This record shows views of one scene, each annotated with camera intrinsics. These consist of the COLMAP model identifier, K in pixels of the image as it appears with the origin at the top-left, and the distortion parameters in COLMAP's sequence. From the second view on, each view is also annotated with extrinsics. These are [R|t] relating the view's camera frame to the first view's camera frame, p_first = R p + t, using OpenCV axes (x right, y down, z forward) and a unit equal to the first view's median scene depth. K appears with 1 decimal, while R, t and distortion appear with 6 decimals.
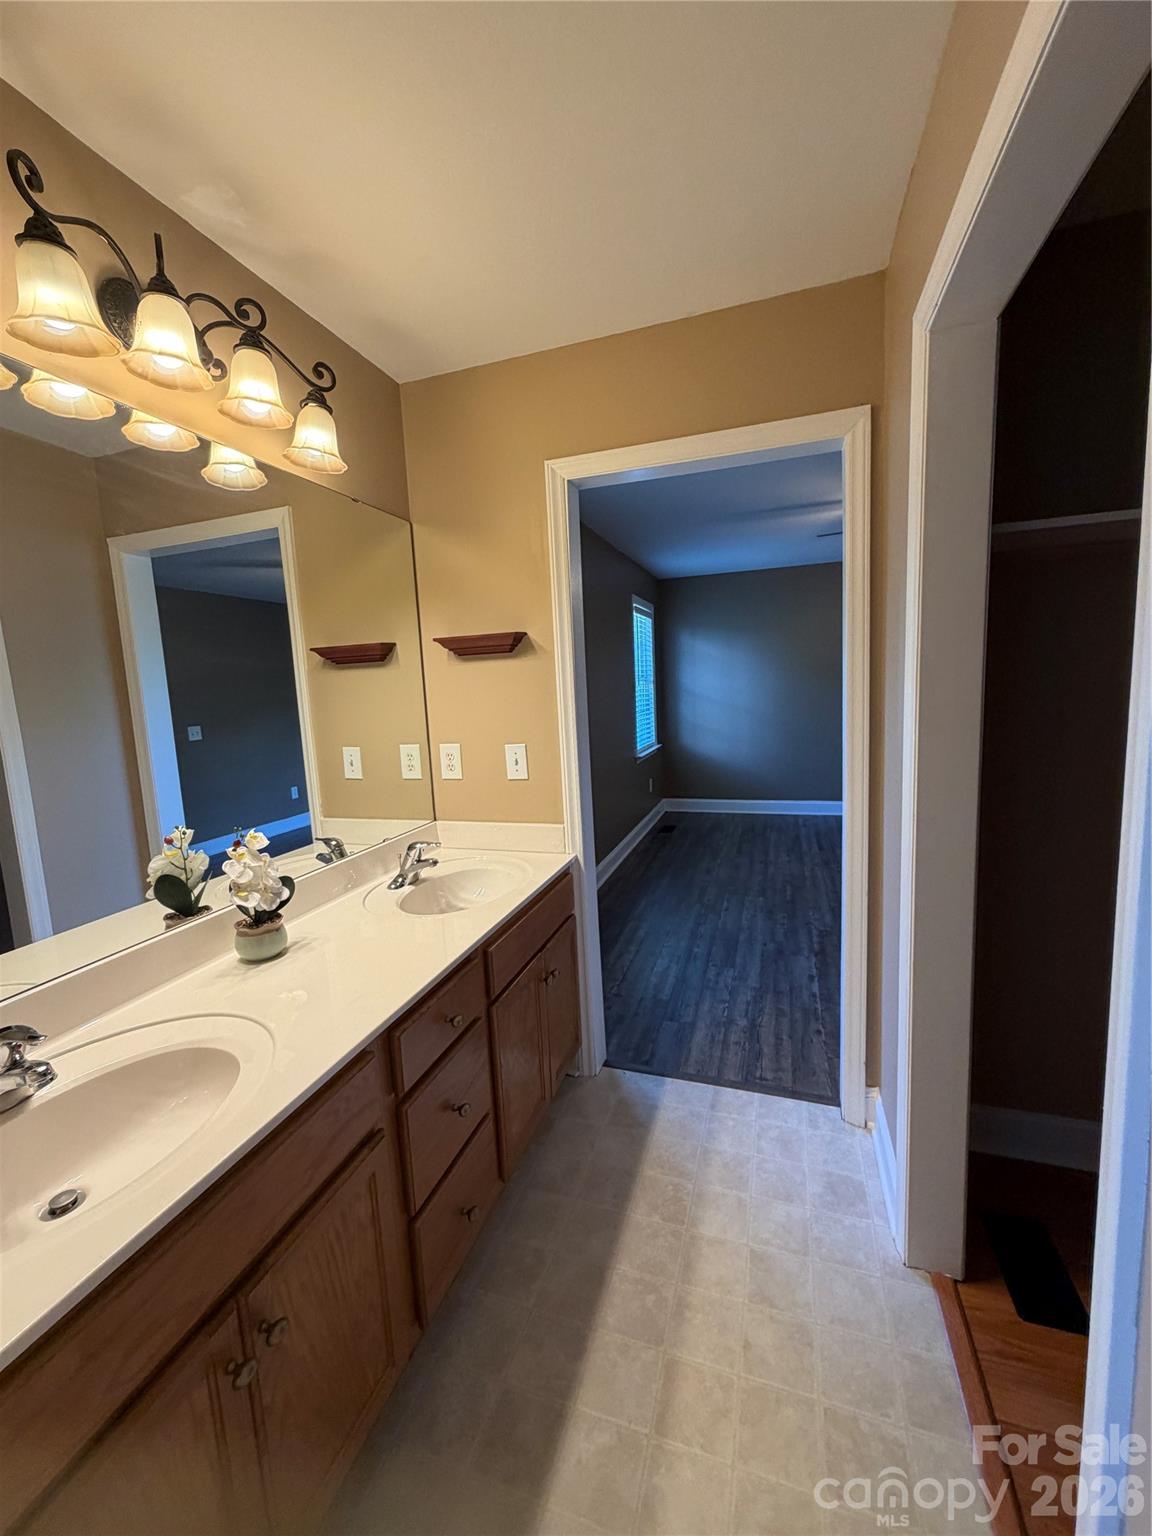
lens RADIAL K [[611.8, 0, 576.4], [0, 611.8, 764.0], [0, 0, 1]] dist [0.000462, -0.000049]
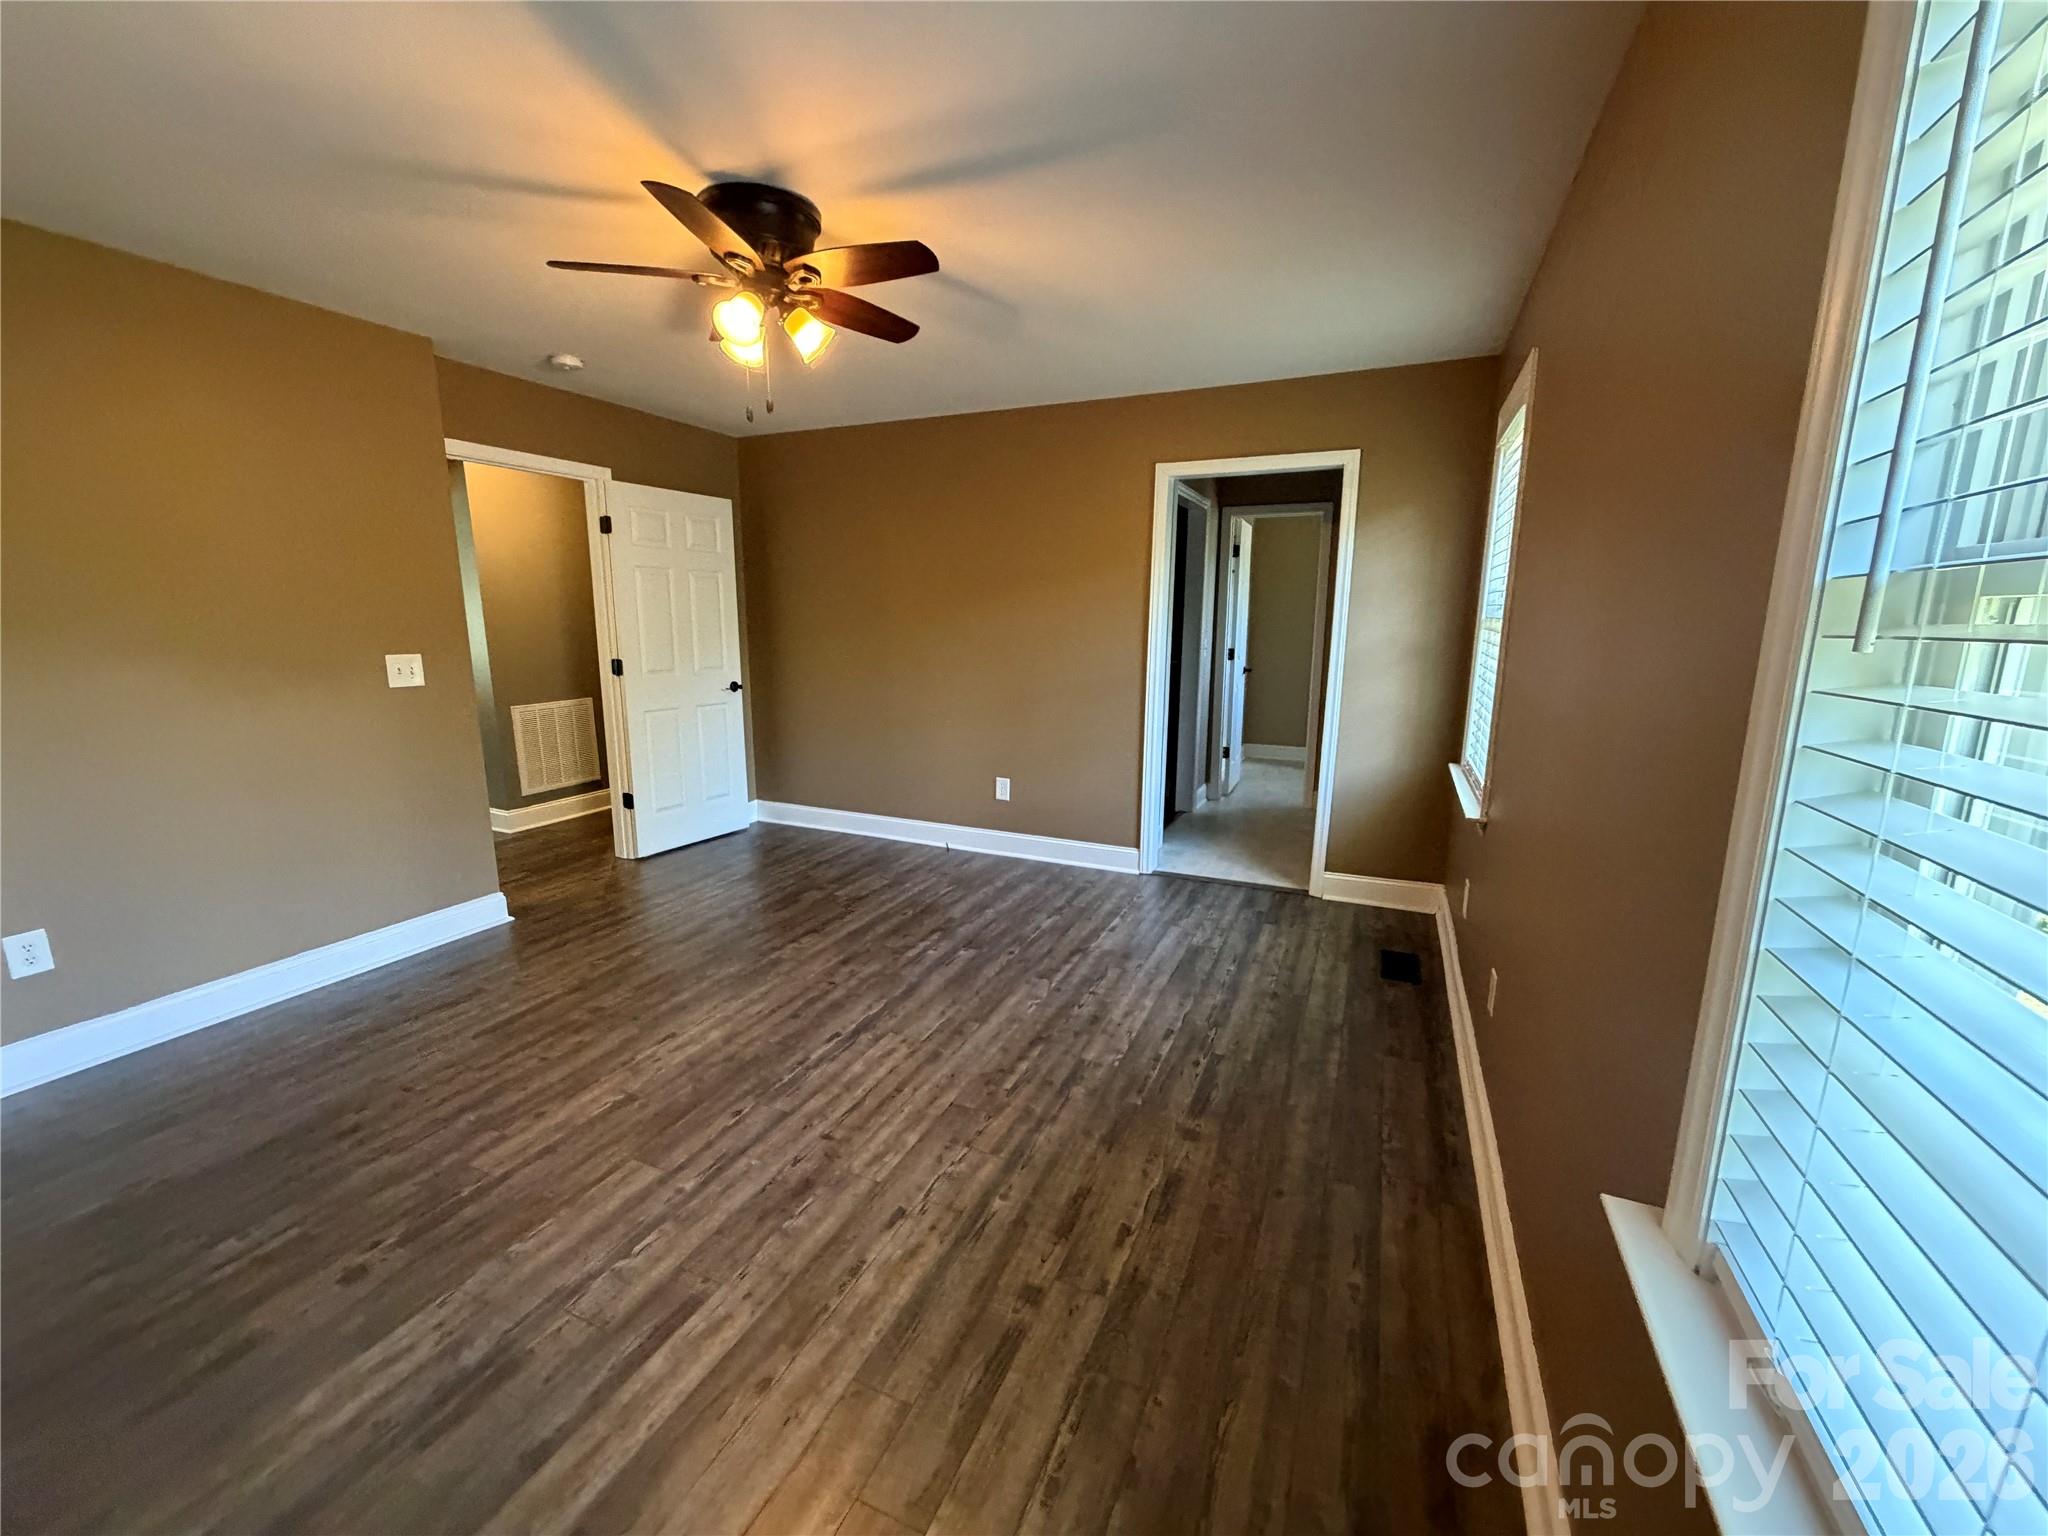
lens RADIAL K [[816.0, 0, 1017.3], [0, 816.0, 762.8], [0, 0, 1]] dist [0.000665, 0.000032]
pose [[-0.993729, 0.021625, 0.109709, 0.734734], [0.054046, 0.951796, 0.301933, -0.553304], [-0.097891, 0.305969, -0.946996, 4.073696]]
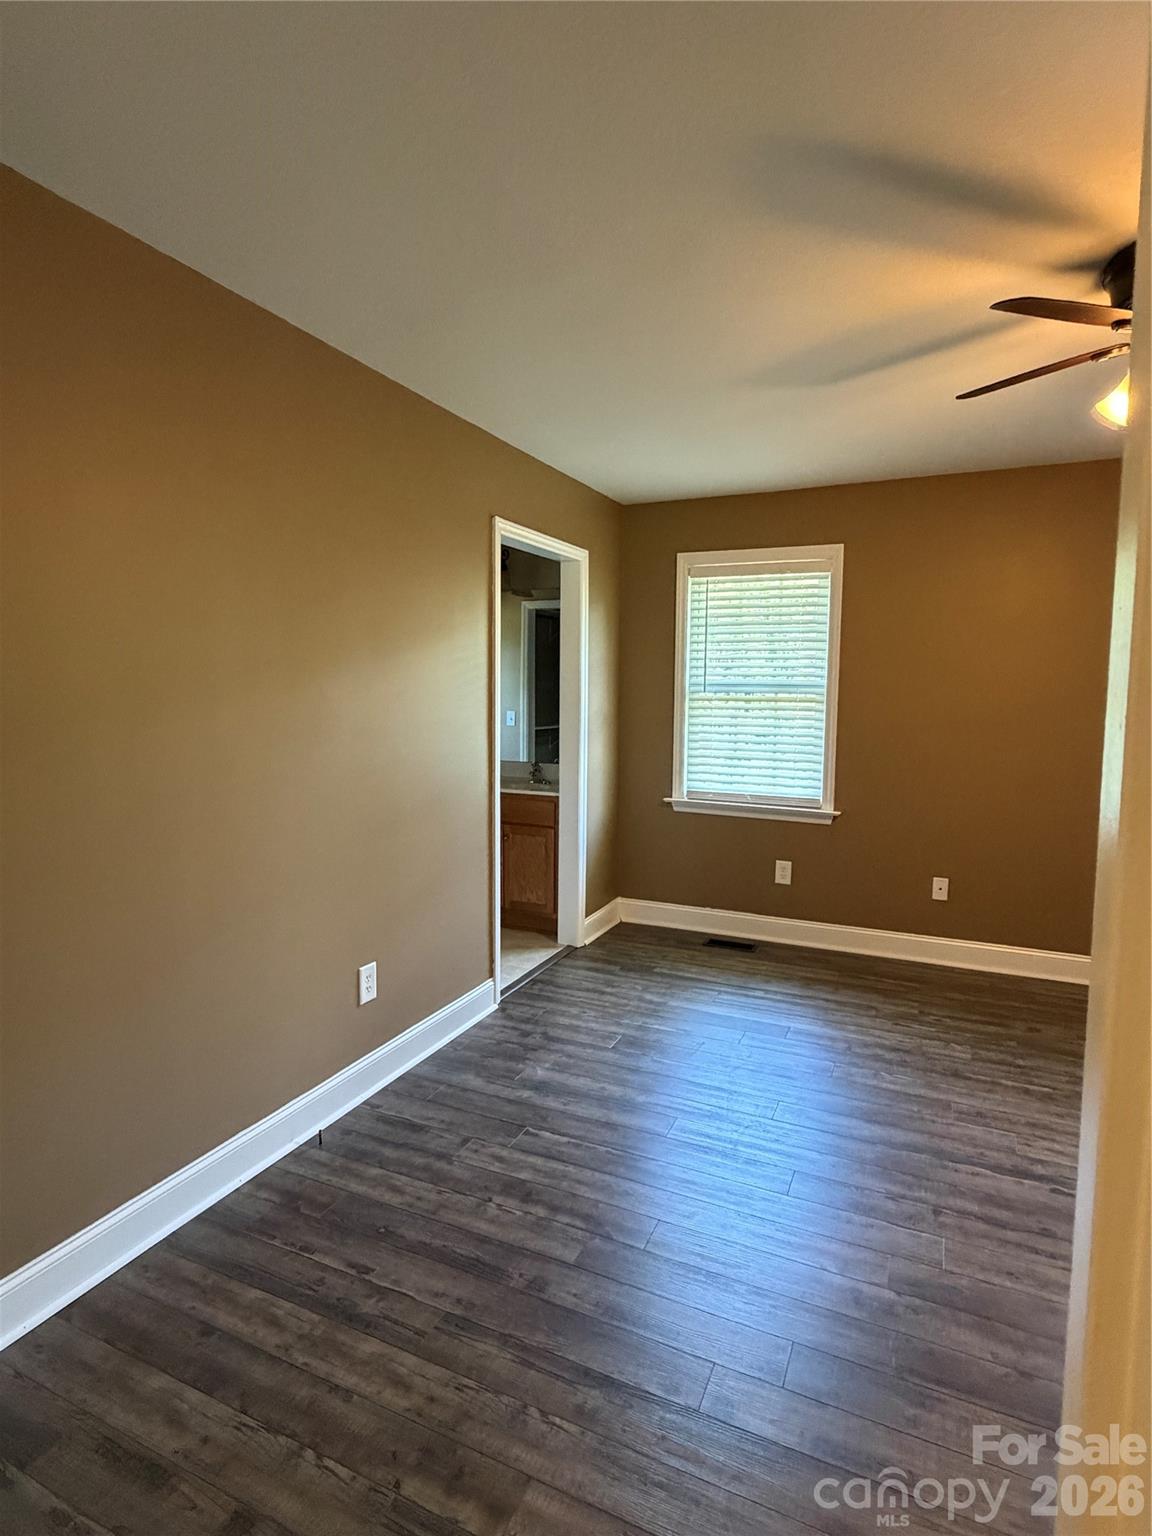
lens RADIAL K [[805.2, 0, 576.0], [0, 805.2, 768.0], [0, 0, 1]] dist [-0.003550, -0.000387]
pose [[-0.117888, 0.145163, -0.982359, 2.822811], [-0.126724, 0.978970, 0.159870, -0.353665], [0.984908, 0.143335, -0.097013, 1.718514]]
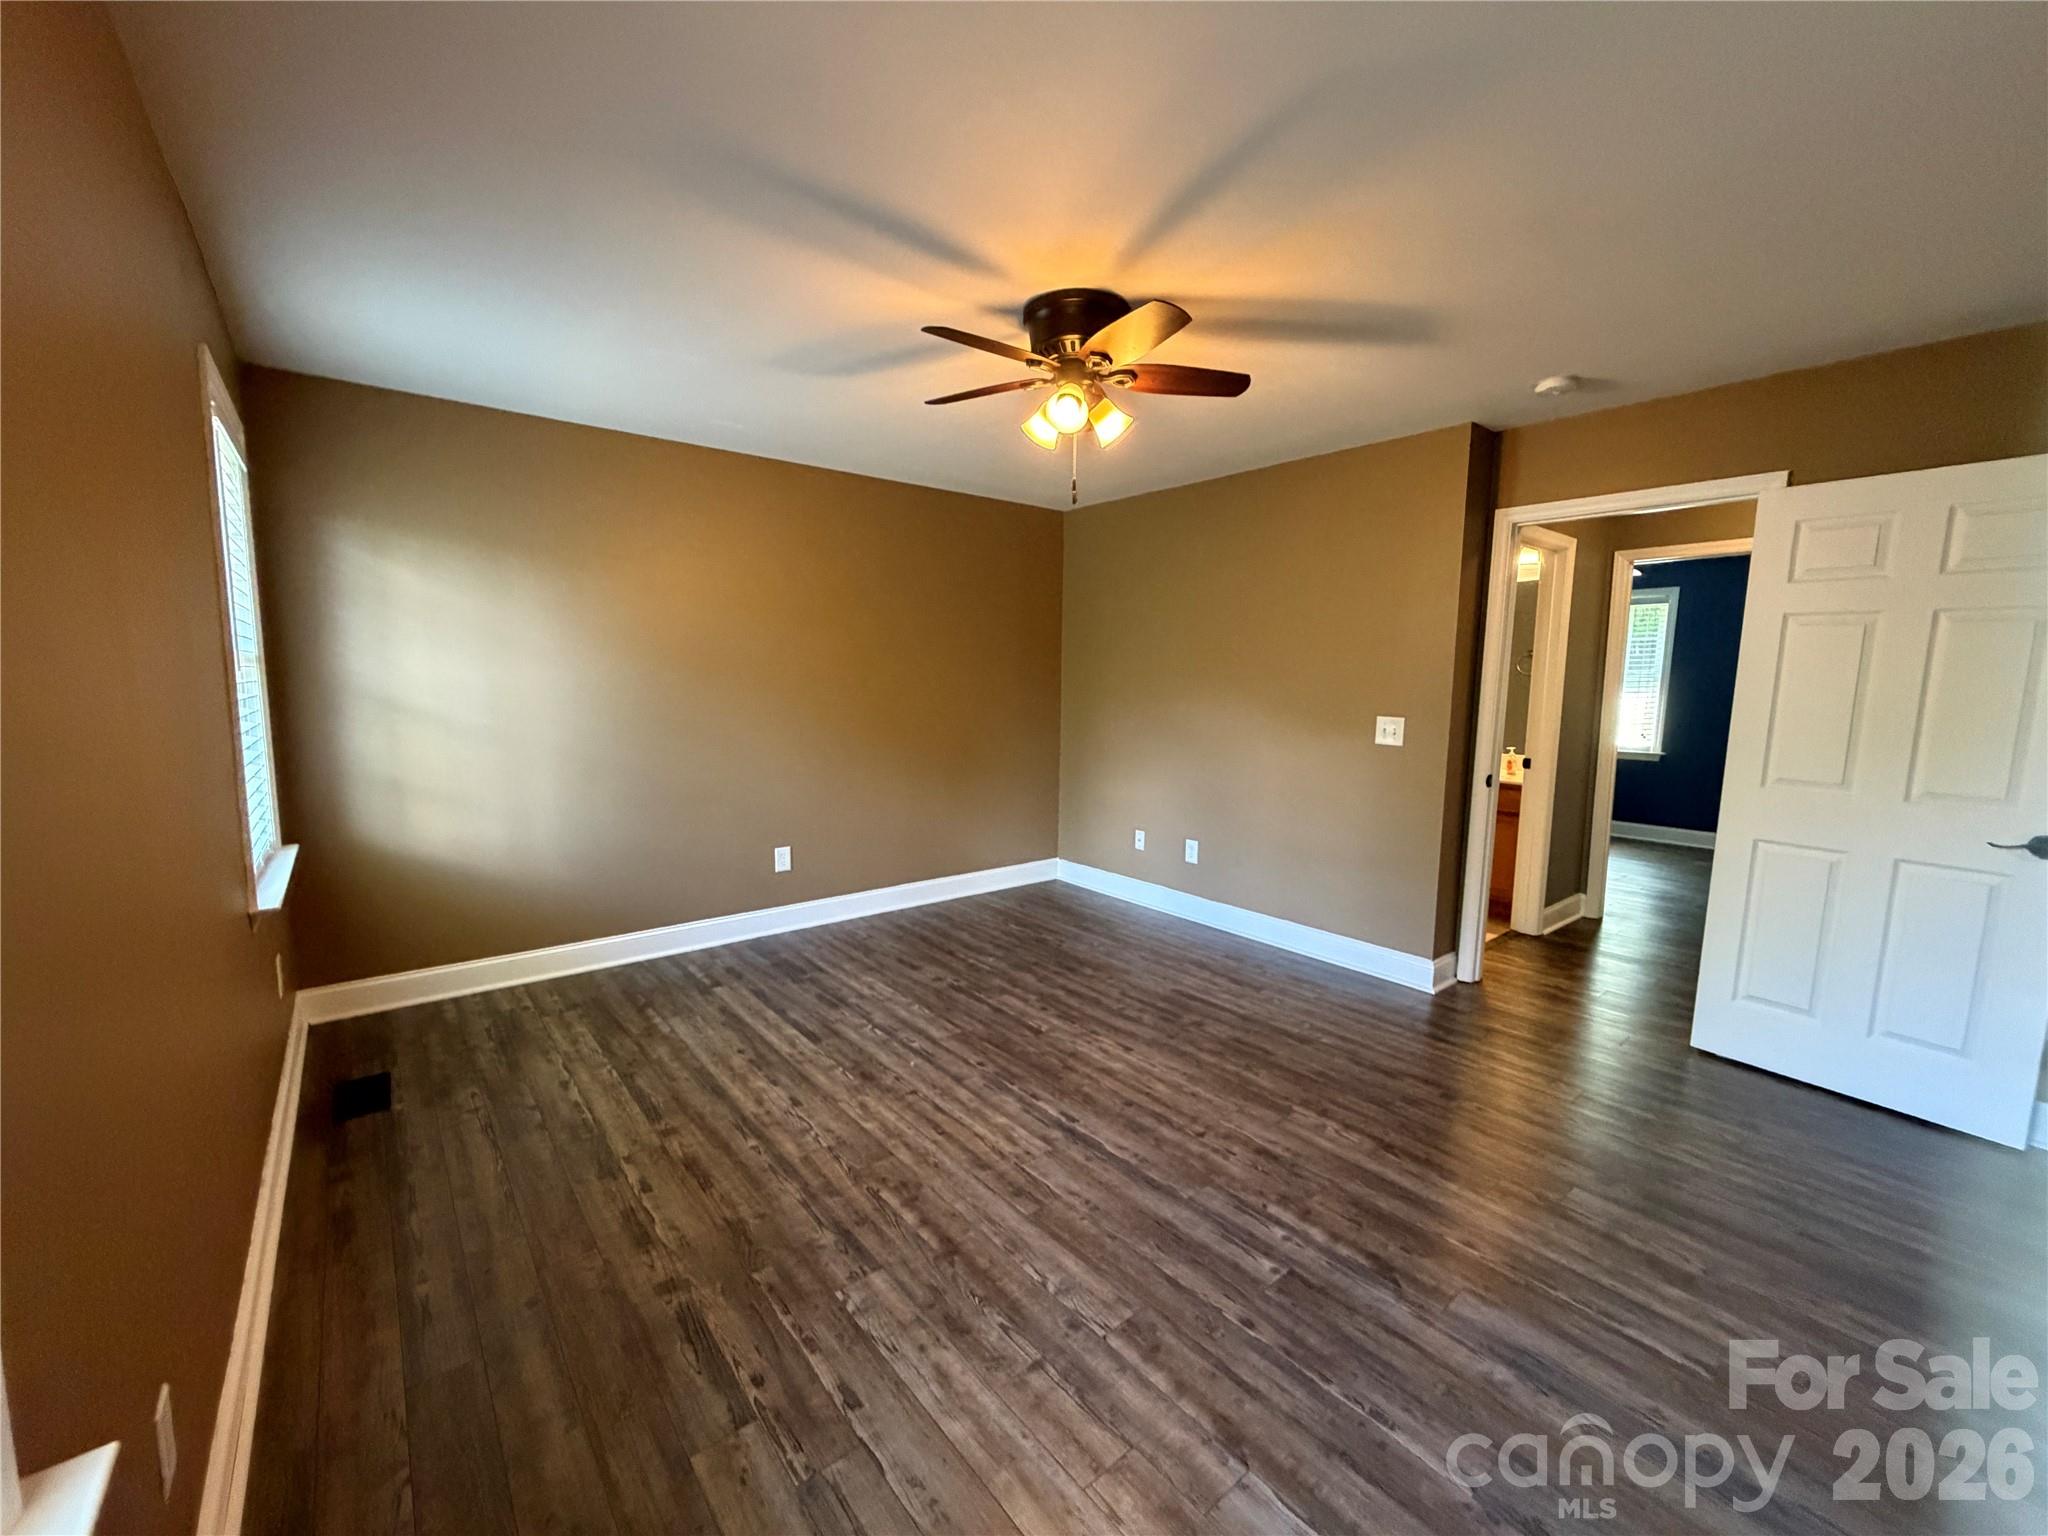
lens RADIAL K [[815.7, 0, 1022.6], [0, 815.7, 769.3], [0, 0, 1]] dist [0.000462, -0.000049]
pose [[0.534908, -0.044984, 0.843712, -0.114163], [0.071505, 0.997409, 0.007845, -0.198813], [-0.841879, 0.056133, 0.536739, 1.705594]]
